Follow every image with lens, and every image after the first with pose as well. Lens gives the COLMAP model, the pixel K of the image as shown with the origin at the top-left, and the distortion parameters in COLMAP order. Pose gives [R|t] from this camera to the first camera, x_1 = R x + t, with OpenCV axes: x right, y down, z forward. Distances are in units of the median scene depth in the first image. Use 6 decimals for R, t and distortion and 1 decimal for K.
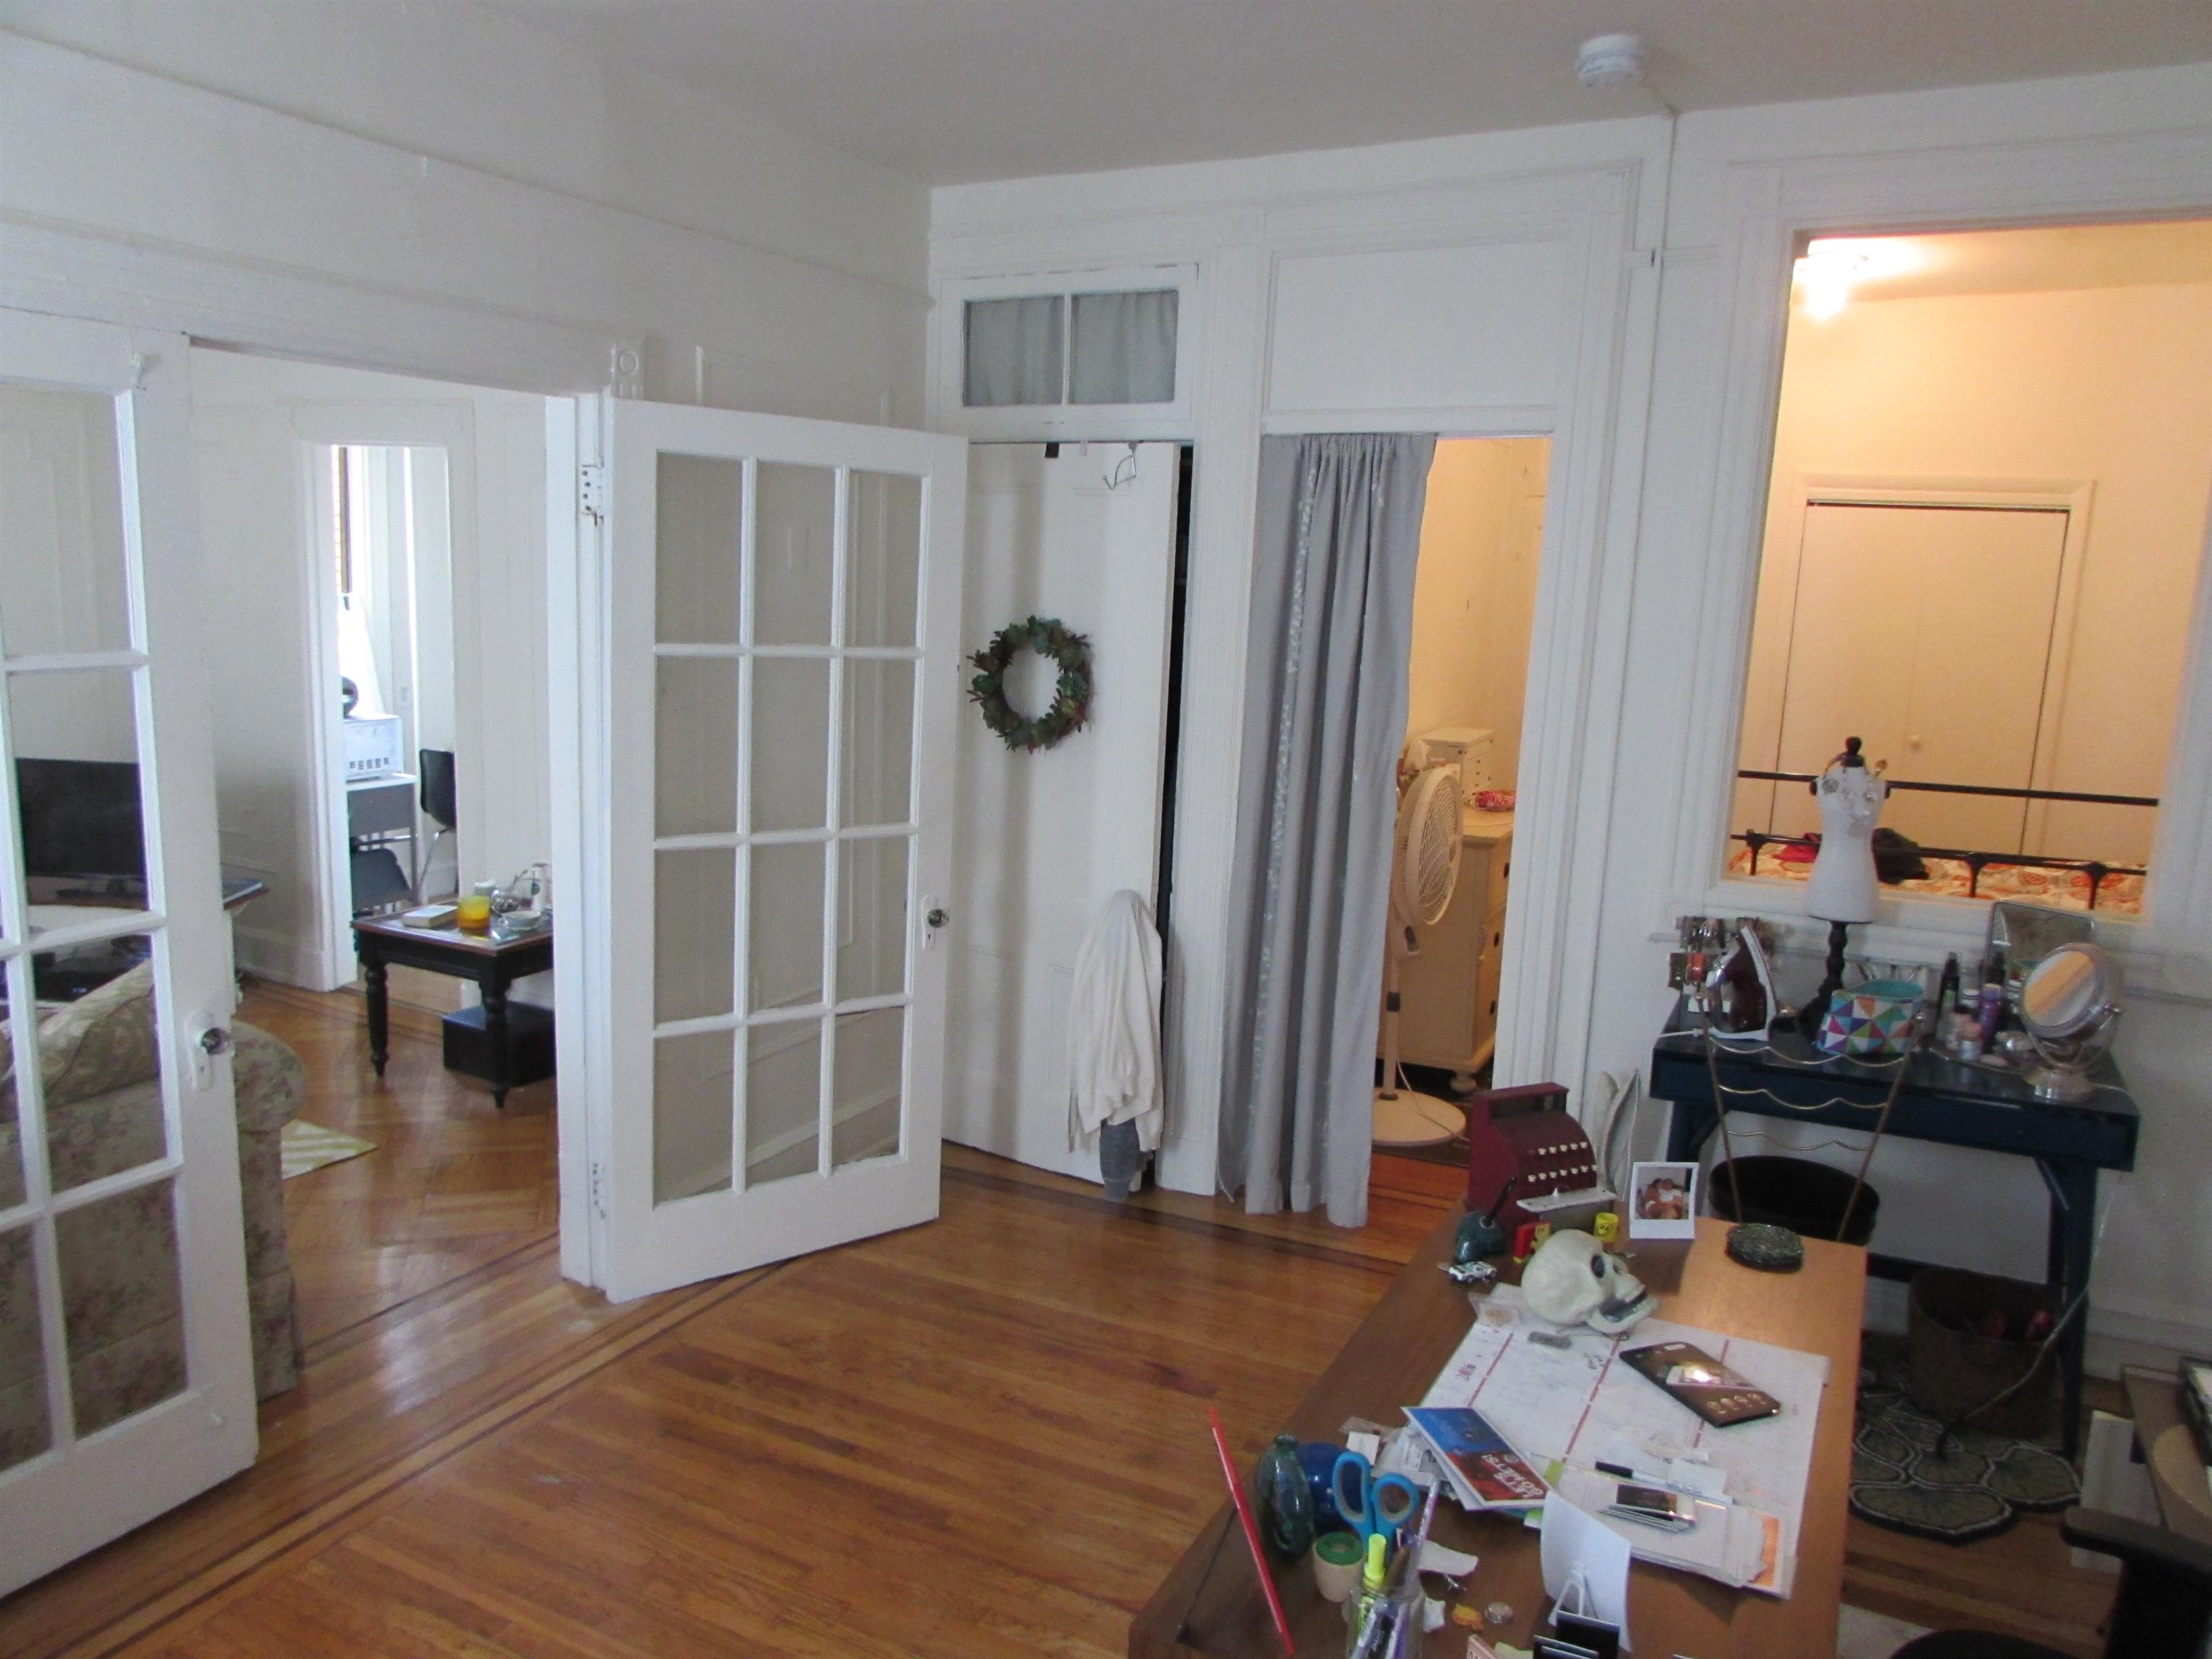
lens RADIAL K [[1564.9, 0, 1106.0], [0, 1564.9, 829.5], [0, 0, 1]] dist [-0.037875, 0.037684]
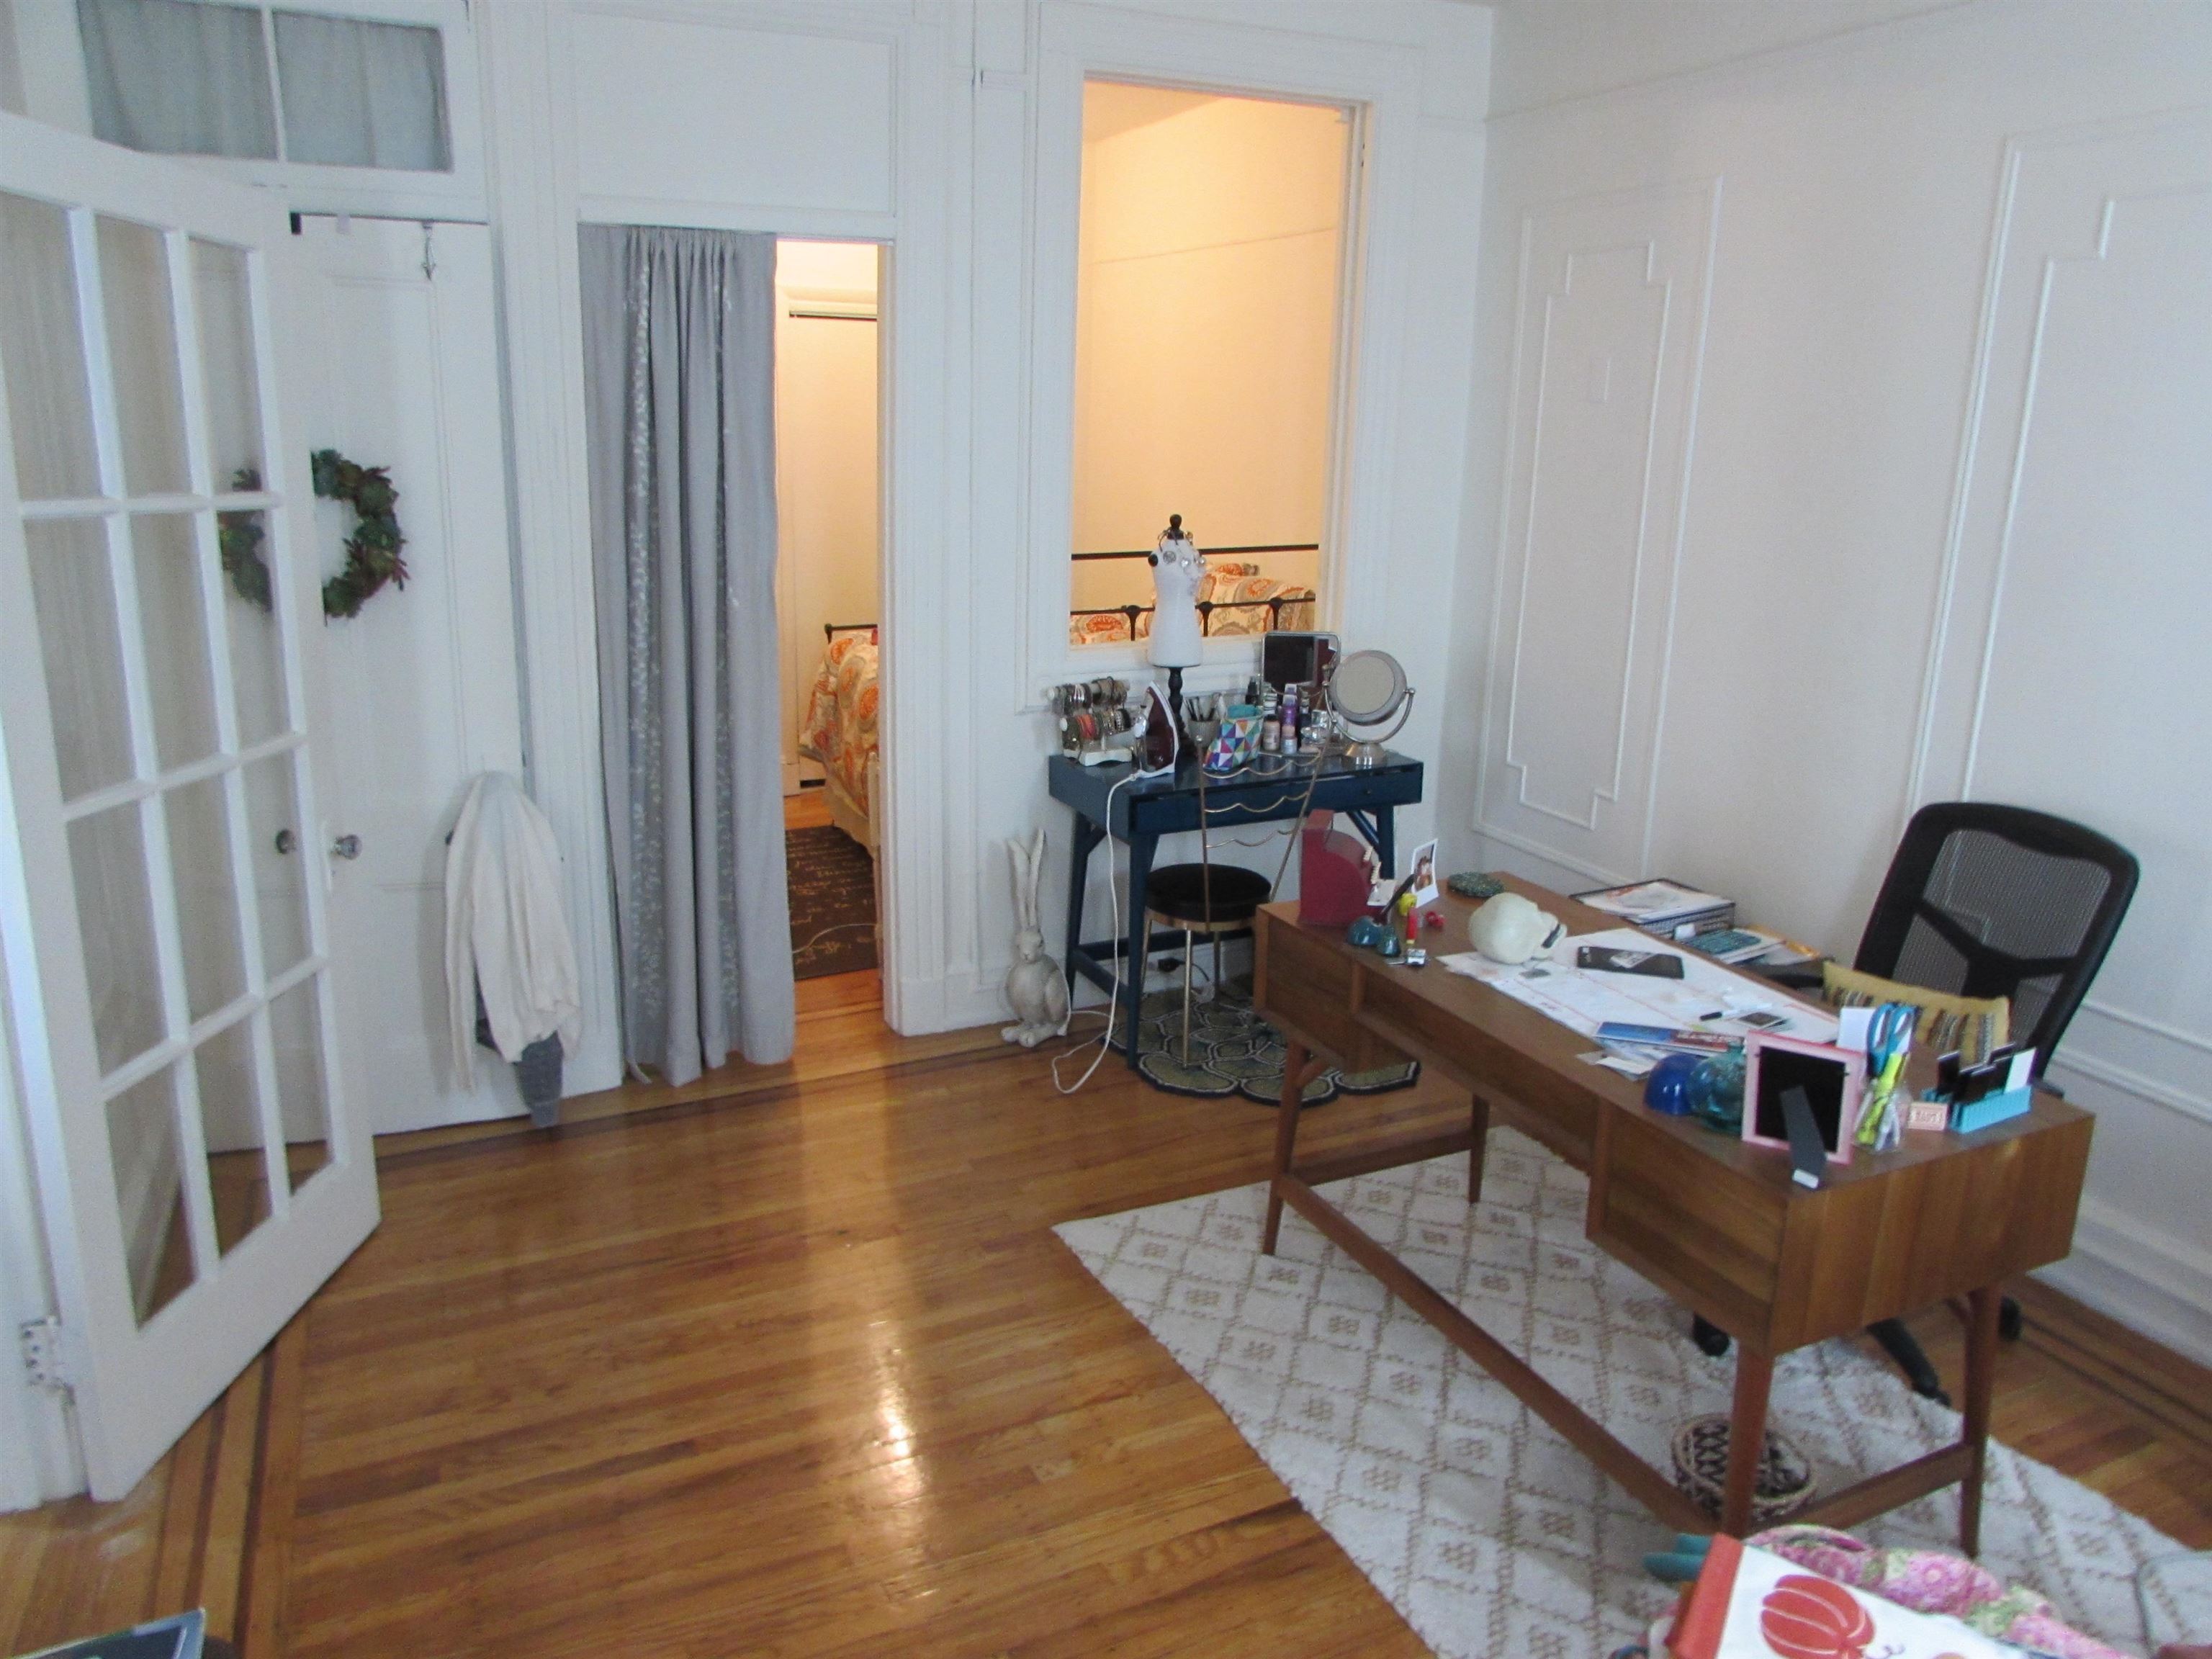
lens RADIAL K [[1564.9, 0, 1106.0], [0, 1564.9, 829.5], [0, 0, 1]] dist [-0.037875, 0.037684]
pose [[0.619590, -0.221053, 0.753156, -0.470174], [0.136887, 0.975251, 0.173628, -0.034681], [-0.772897, -0.004481, 0.634516, 0.234477]]
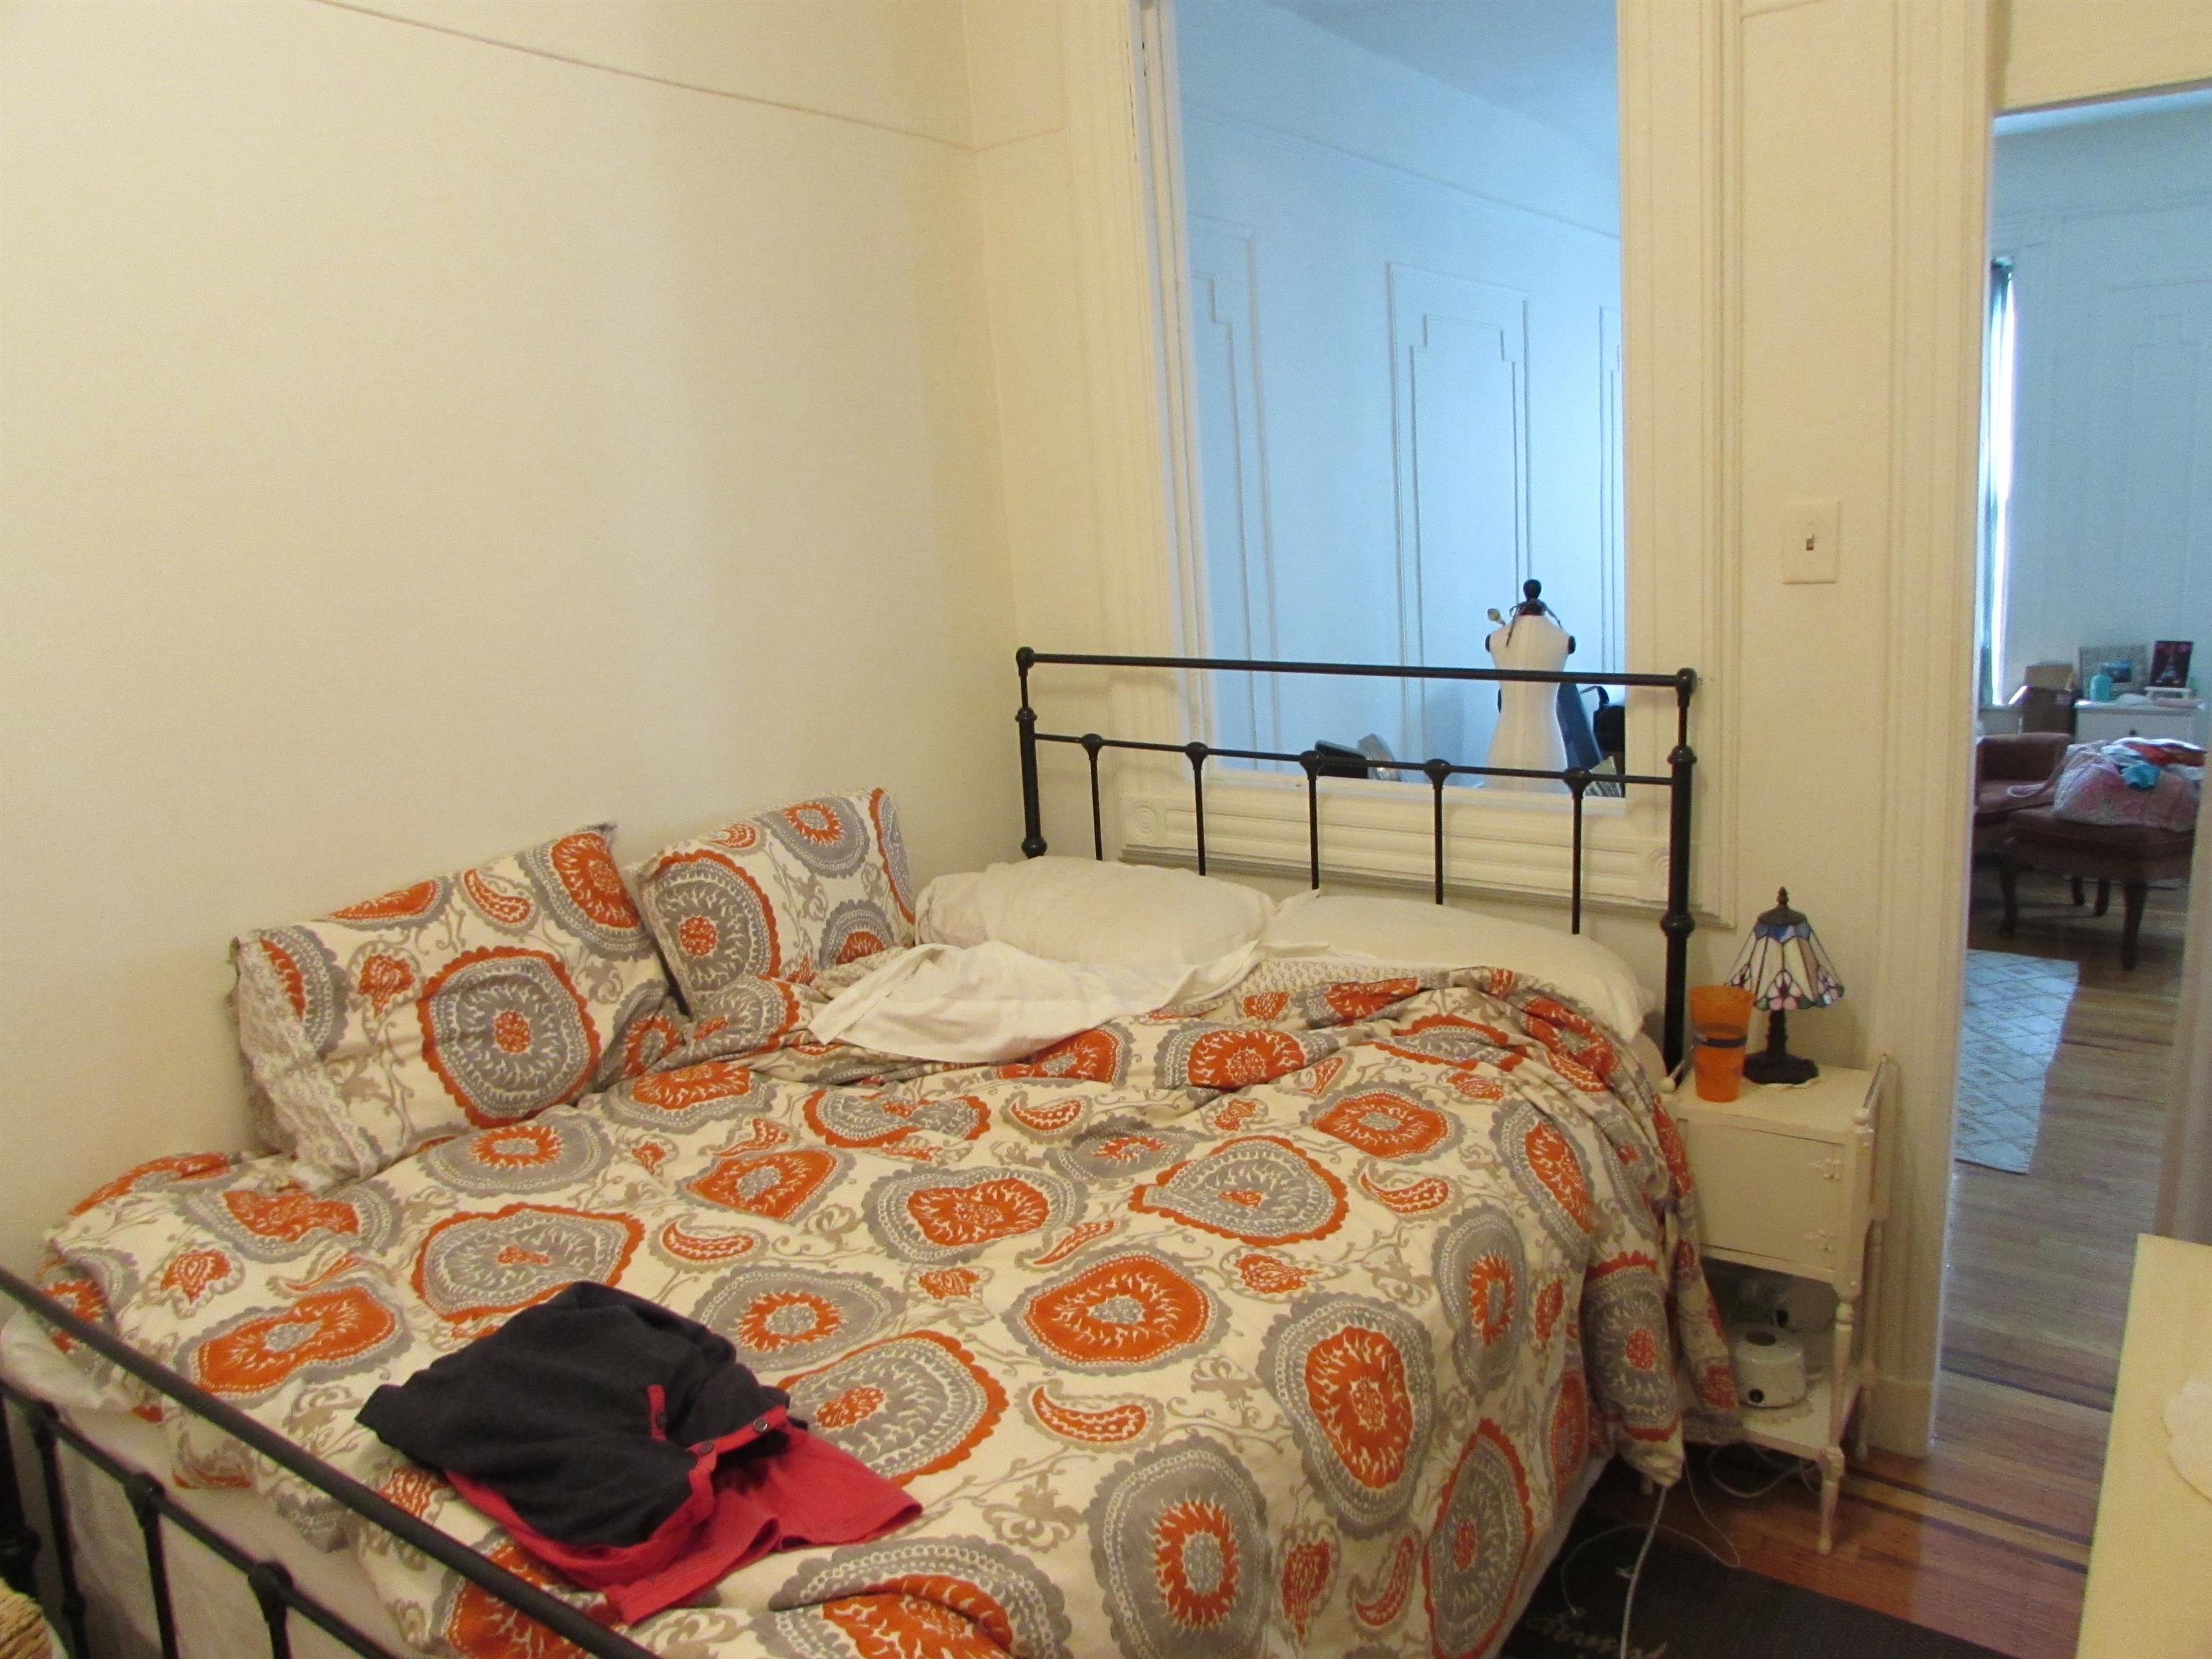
lens RADIAL K [[1564.9, 0, 1106.0], [0, 1564.9, 829.5], [0, 0, 1]] dist [-0.037875, 0.037684]
pose [[-0.989513, -0.011584, 0.143981, 0.530194], [0.041944, 0.930786, 0.363149, -0.226118], [-0.138223, 0.365380, -0.920539, 1.665133]]
